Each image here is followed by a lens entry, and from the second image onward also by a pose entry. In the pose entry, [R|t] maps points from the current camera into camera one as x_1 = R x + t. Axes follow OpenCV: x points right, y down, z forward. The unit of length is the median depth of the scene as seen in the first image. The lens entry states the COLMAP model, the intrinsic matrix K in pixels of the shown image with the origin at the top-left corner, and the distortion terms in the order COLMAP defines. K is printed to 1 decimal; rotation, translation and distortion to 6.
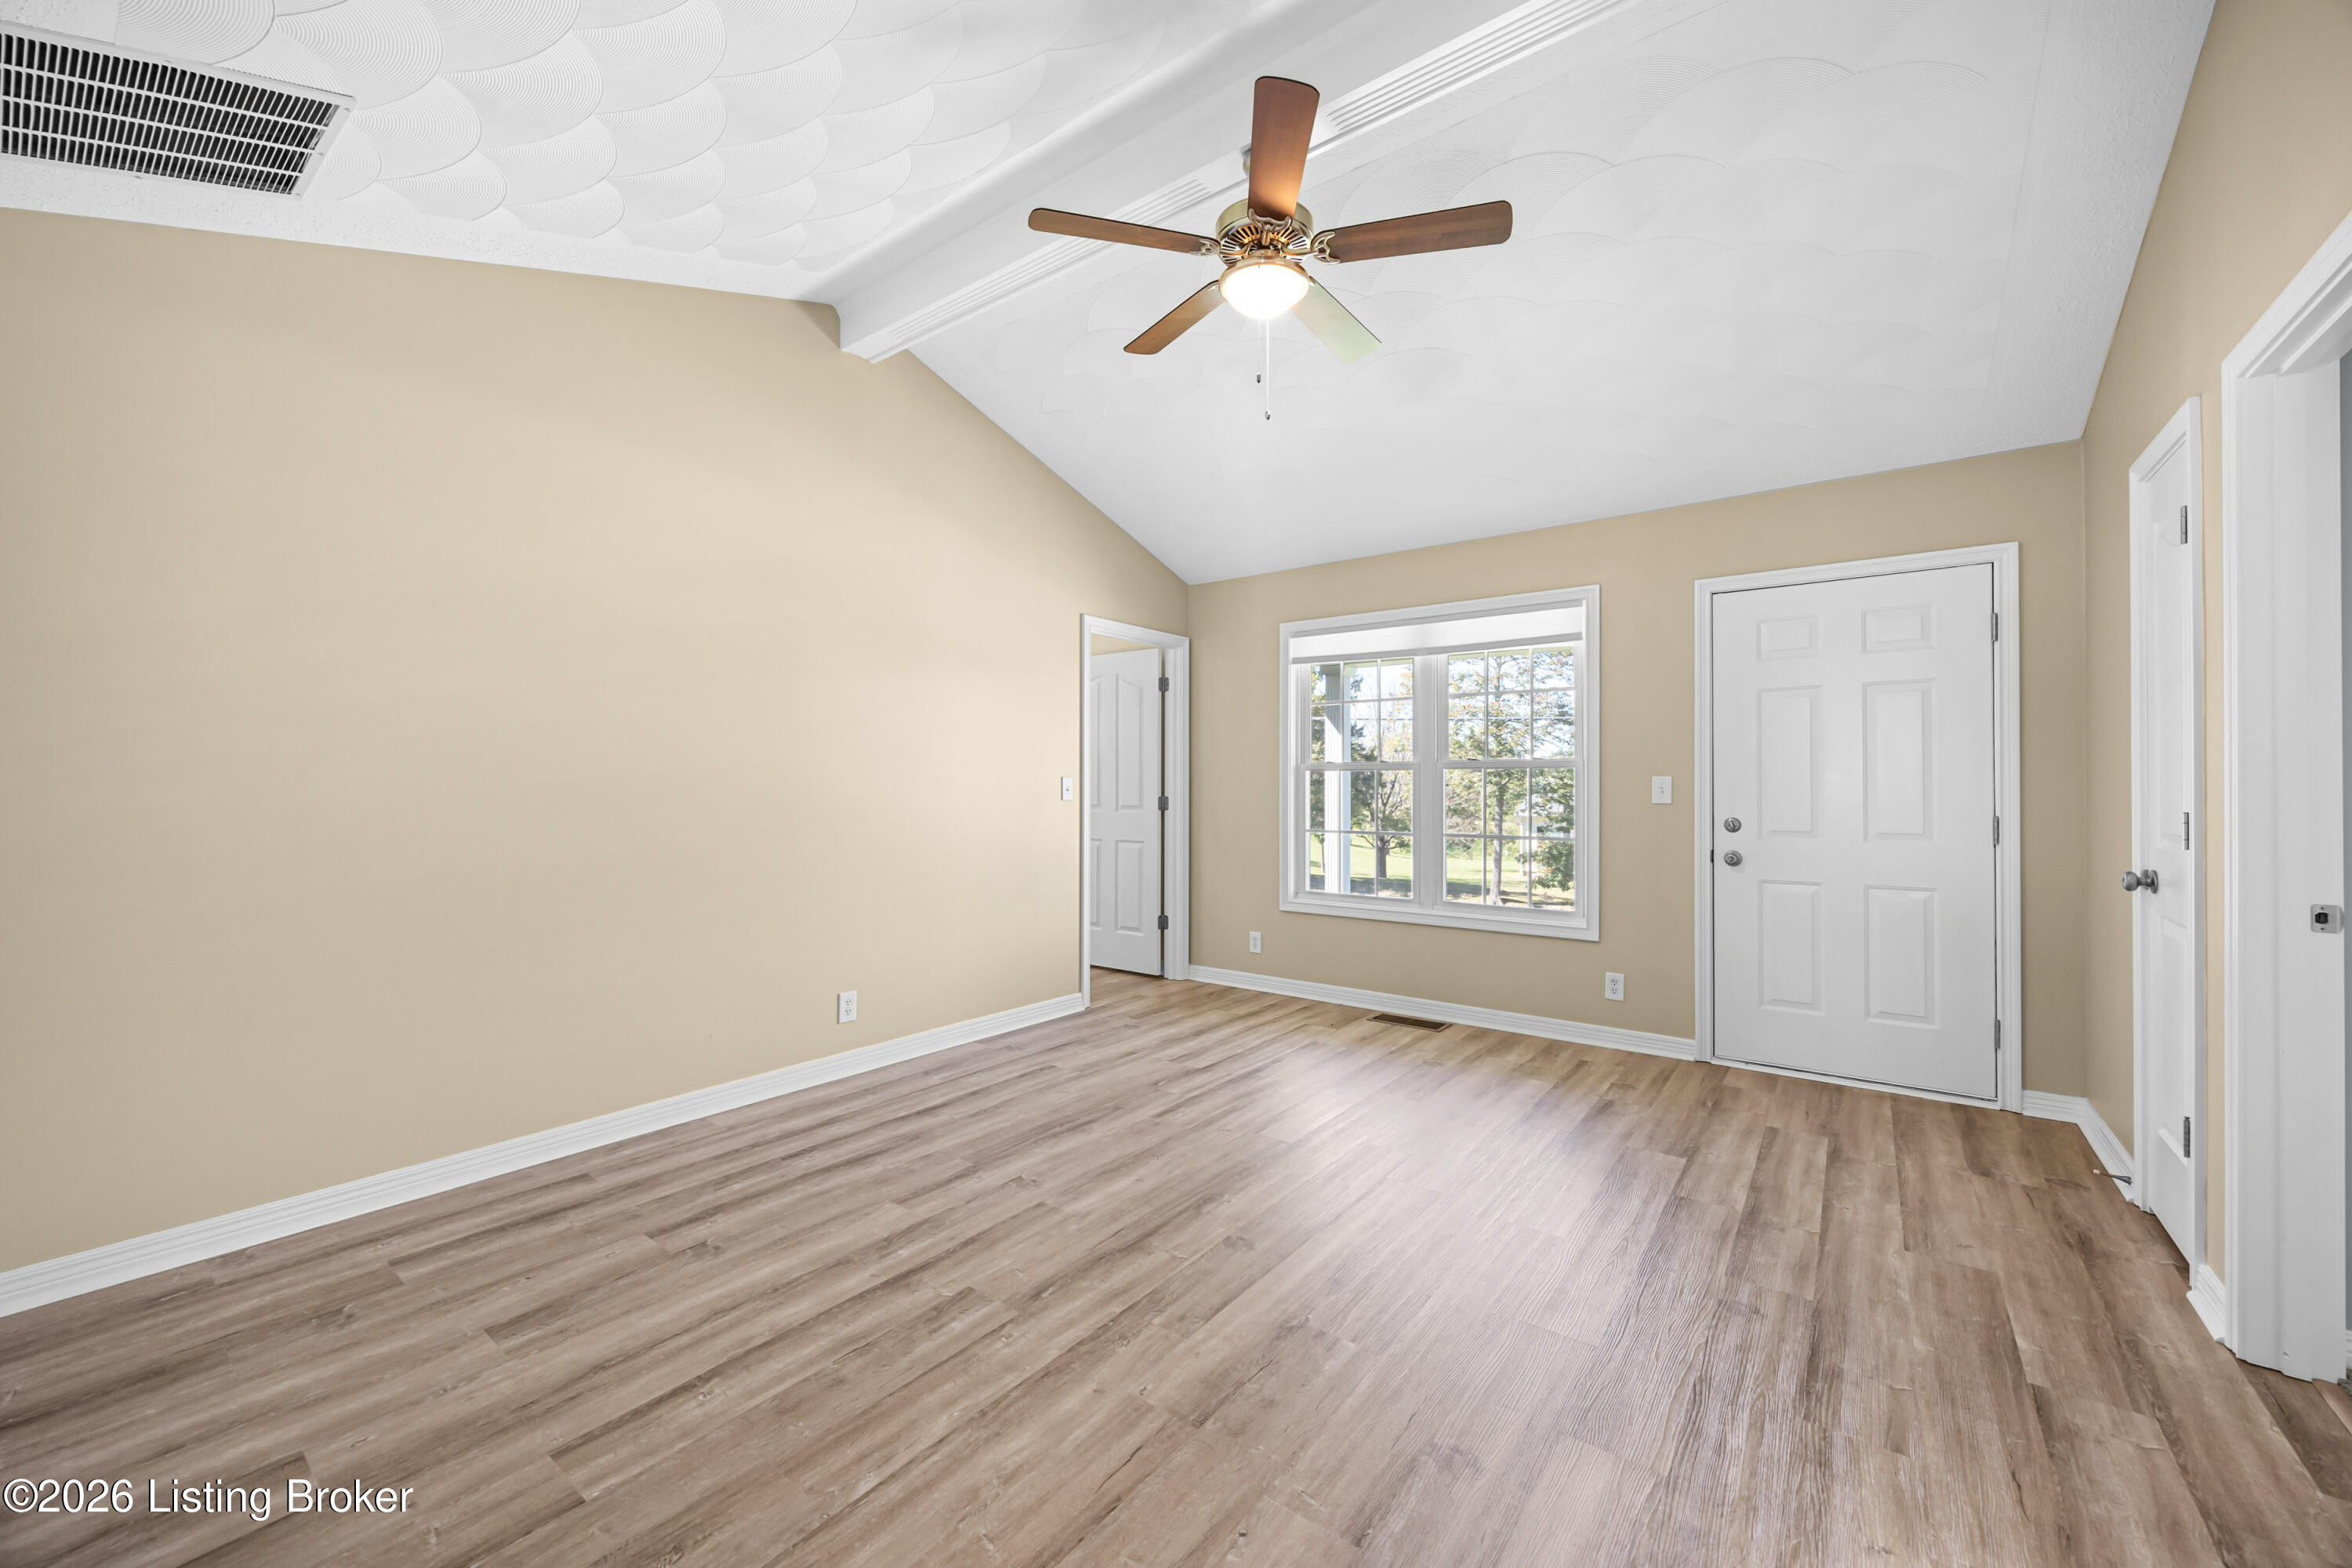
lens RADIAL K [[935.3, 0, 1134.7], [0, 935.3, 790.6], [0, 0, 1]] dist [-0.001455, -0.000214]
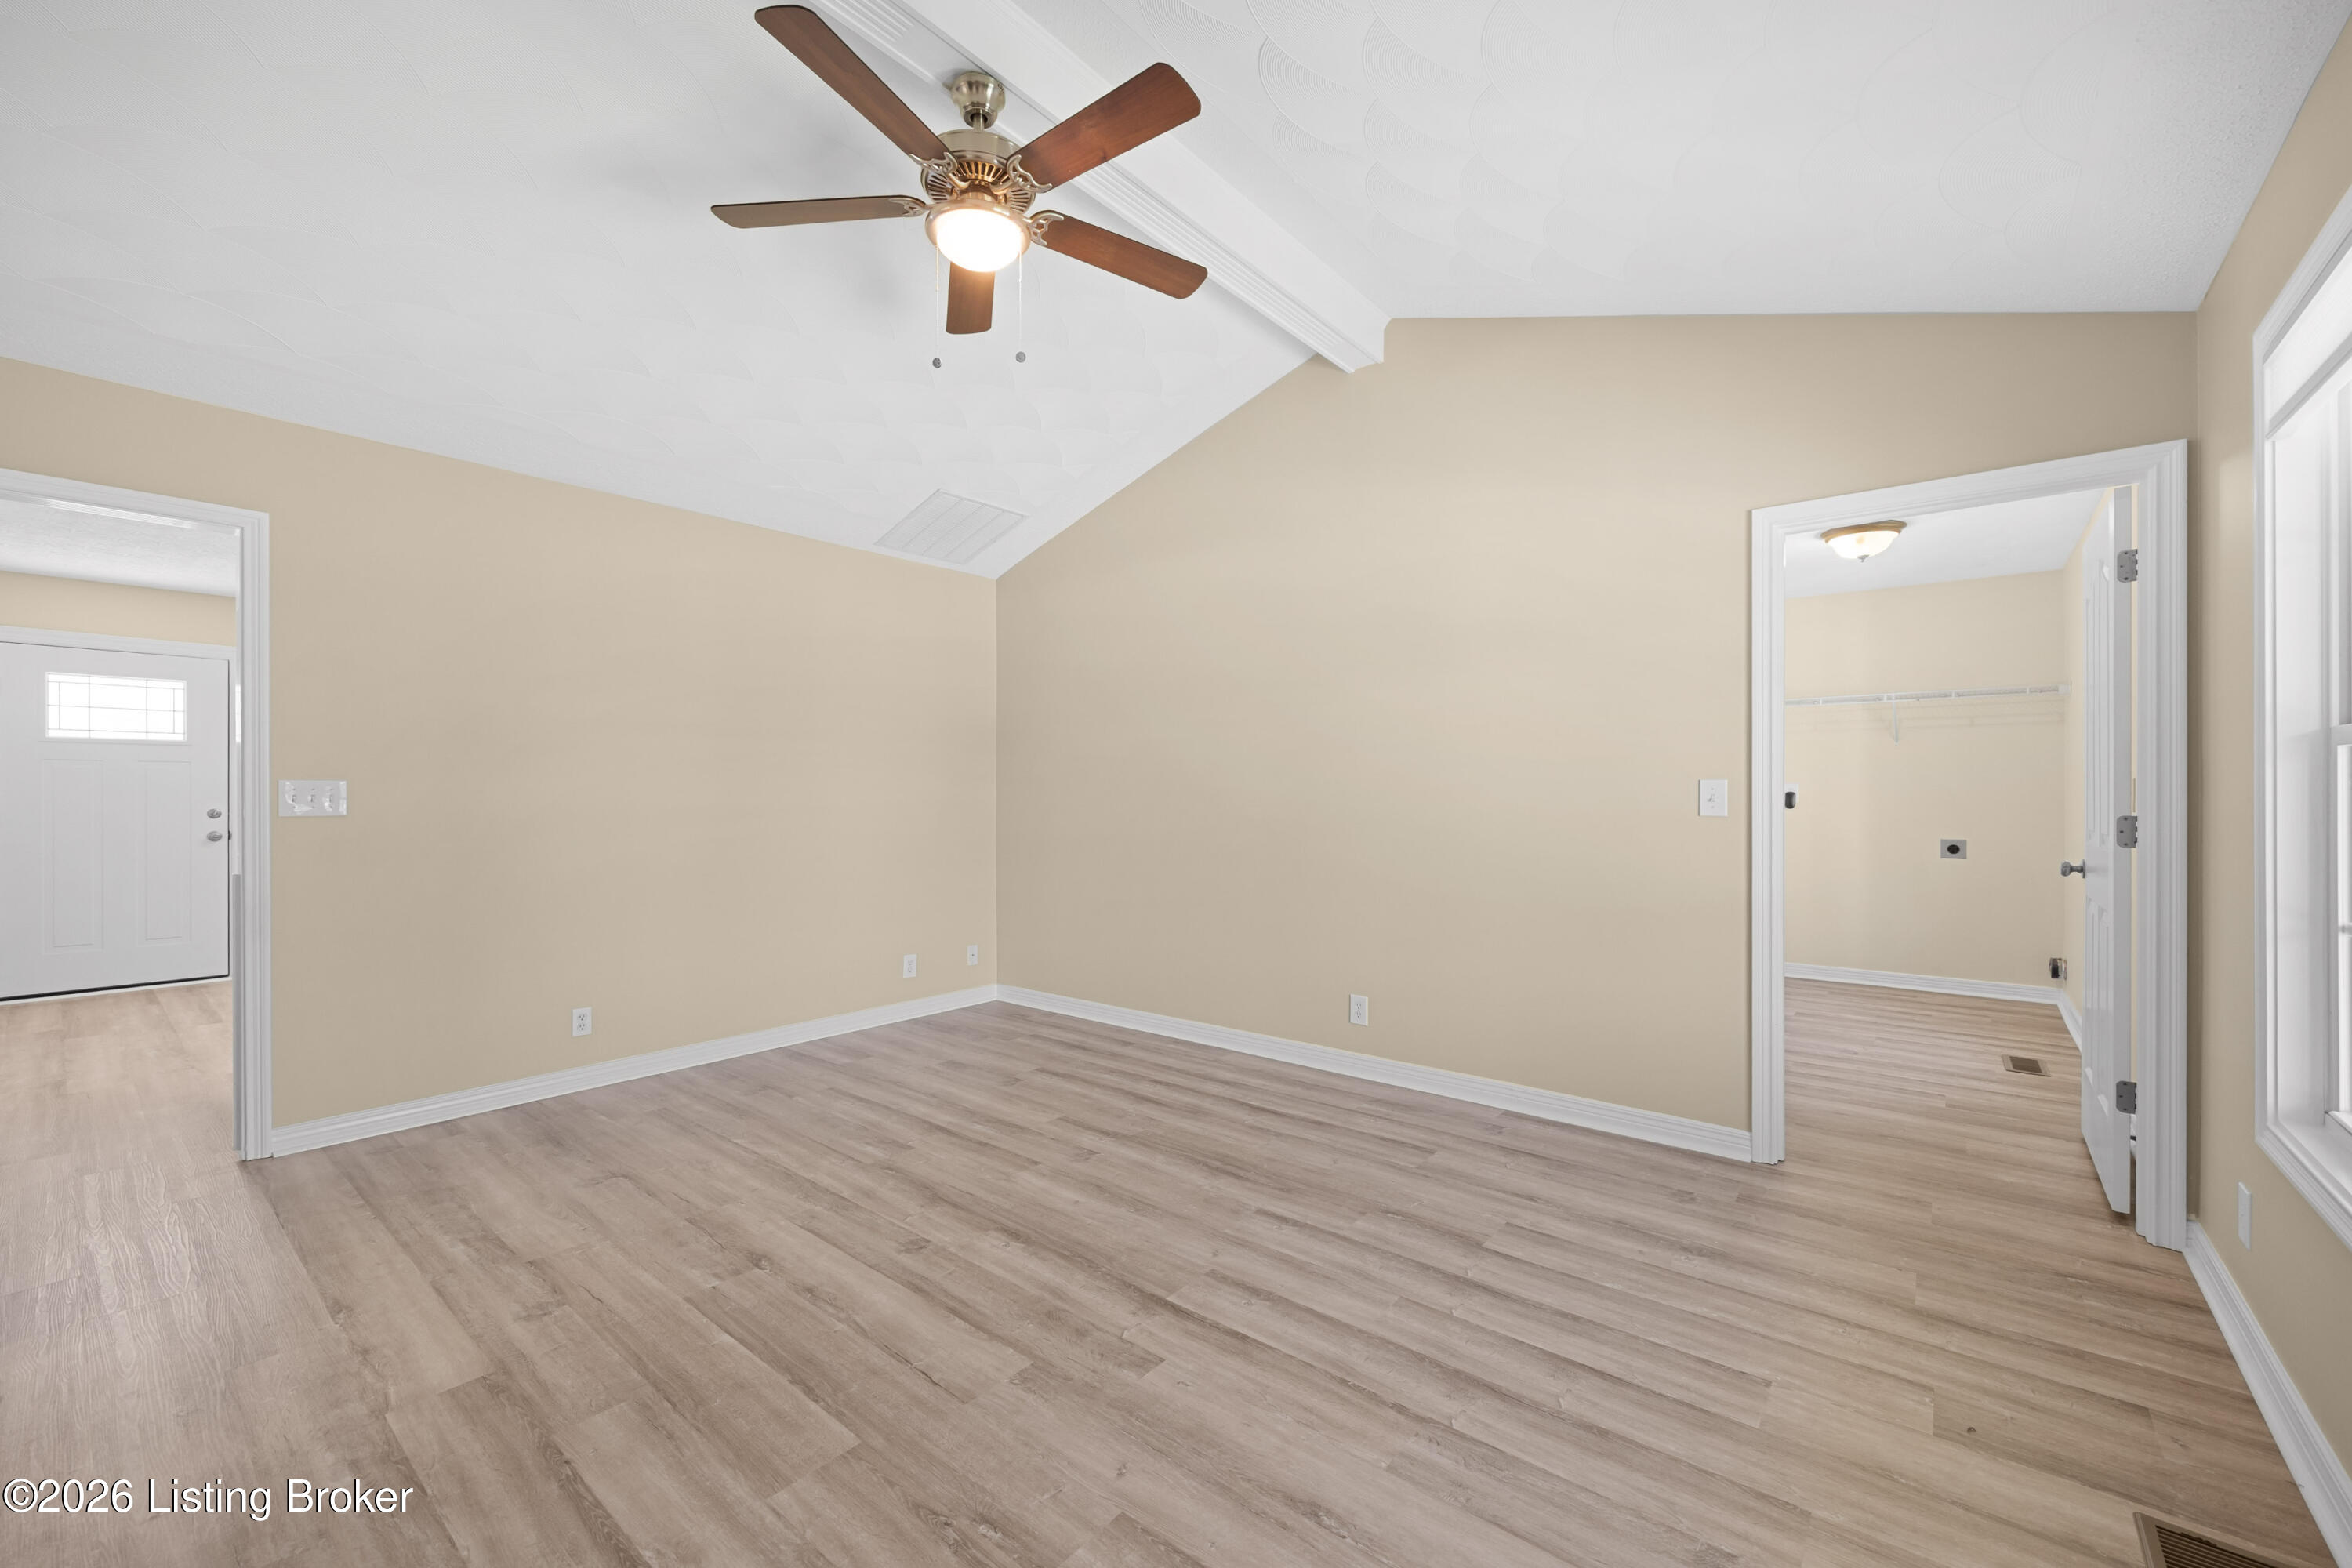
lens RADIAL K [[935.3, 0, 1159.6], [0, 935.3, 784.6], [0, 0, 1]] dist [-0.001455, -0.000214]
pose [[-0.037583, -0.010341, -0.999240, 0.908224], [-0.004451, 0.999938, -0.010181, 0.008530], [0.999284, 0.004065, -0.037627, 1.080540]]
